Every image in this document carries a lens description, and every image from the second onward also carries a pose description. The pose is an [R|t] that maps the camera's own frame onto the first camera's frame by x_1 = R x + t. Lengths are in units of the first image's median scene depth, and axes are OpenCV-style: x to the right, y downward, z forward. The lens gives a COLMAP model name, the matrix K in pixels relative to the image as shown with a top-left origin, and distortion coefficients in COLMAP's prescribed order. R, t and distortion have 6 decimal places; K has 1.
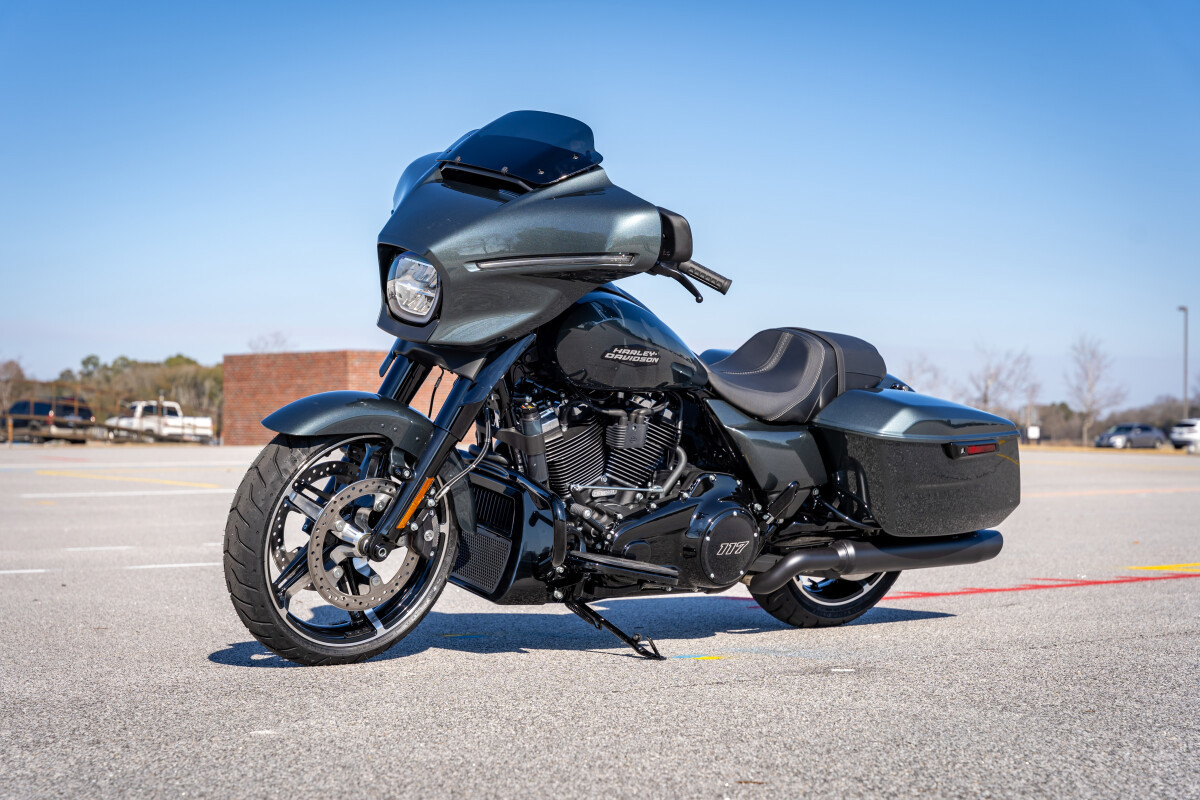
lens RADIAL K [[2329.9, 0, 601.3], [0, 2329.9, 398.9], [0, 0, 1]] dist [0.081554, 0.000000]
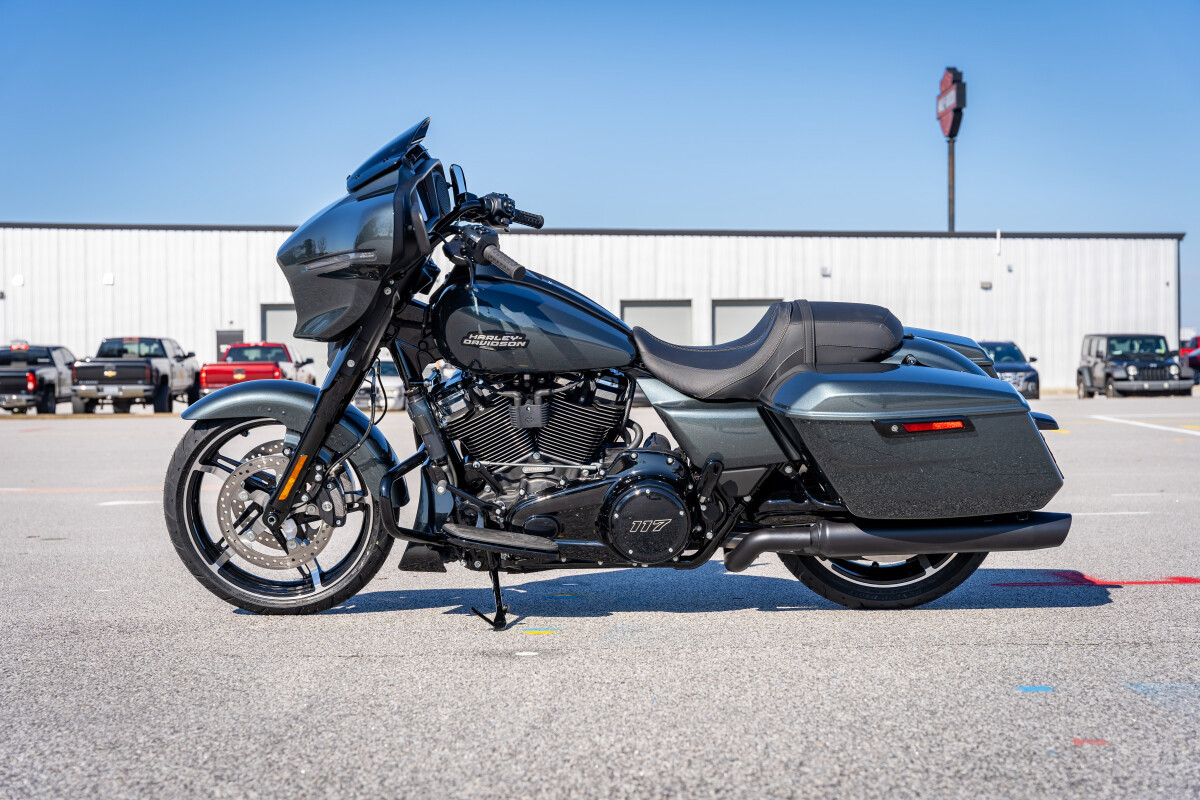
lens RADIAL K [[1936.9, 0, 598.8], [0, 1936.9, 401.3], [0, 0, 1]] dist [0.009711, 0.000000]
pose [[0.739652, -0.005731, -0.672966, 0.624458], [0.023676, 0.999566, 0.017510, -0.005370], [0.672573, -0.028884, 0.739467, 0.379367]]
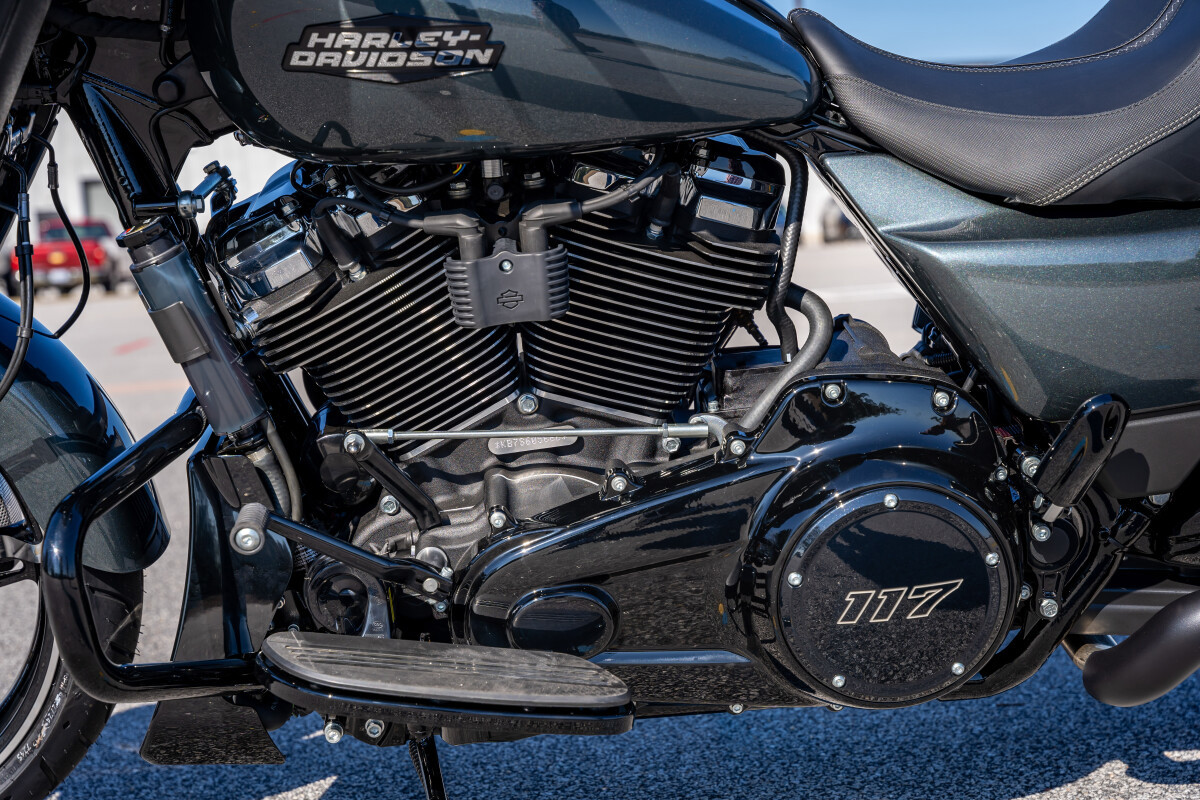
lens RADIAL K [[1936.9, 0, 588.0], [0, 1936.9, 407.3], [0, 0, 1]] dist [0.009711, 0.000000]
pose [[0.787090, 0.000753, -0.616838, 0.198009], [0.074510, 0.992561, 0.096288, 0.006649], [0.612322, -0.121748, 0.781178, 0.786729]]
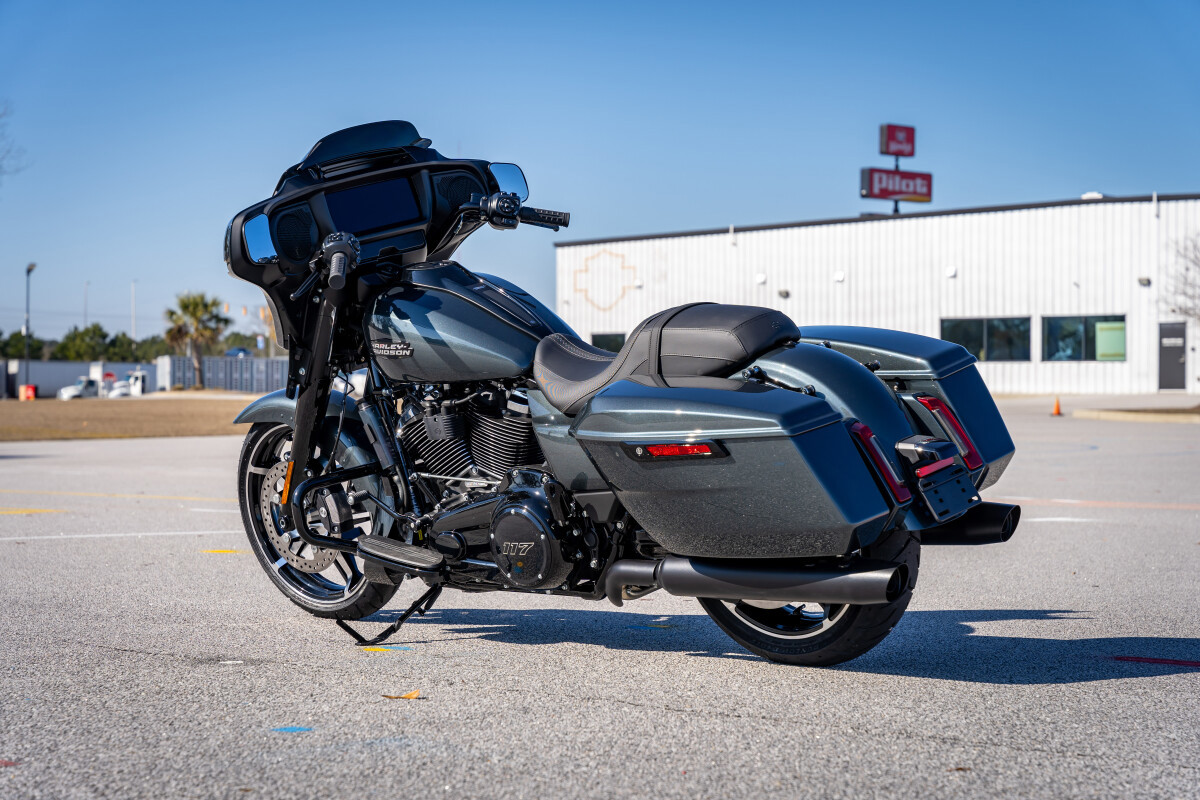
lens RADIAL K [[2430.3, 0, 602.6], [0, 2430.3, 402.1], [0, 0, 1]] dist [0.061133, 0.000000]
pose [[0.131040, 0.004602, -0.991366, 1.067125], [0.012856, 0.999897, 0.006341, -0.000907], [0.991294, -0.013576, 0.130967, 0.936702]]
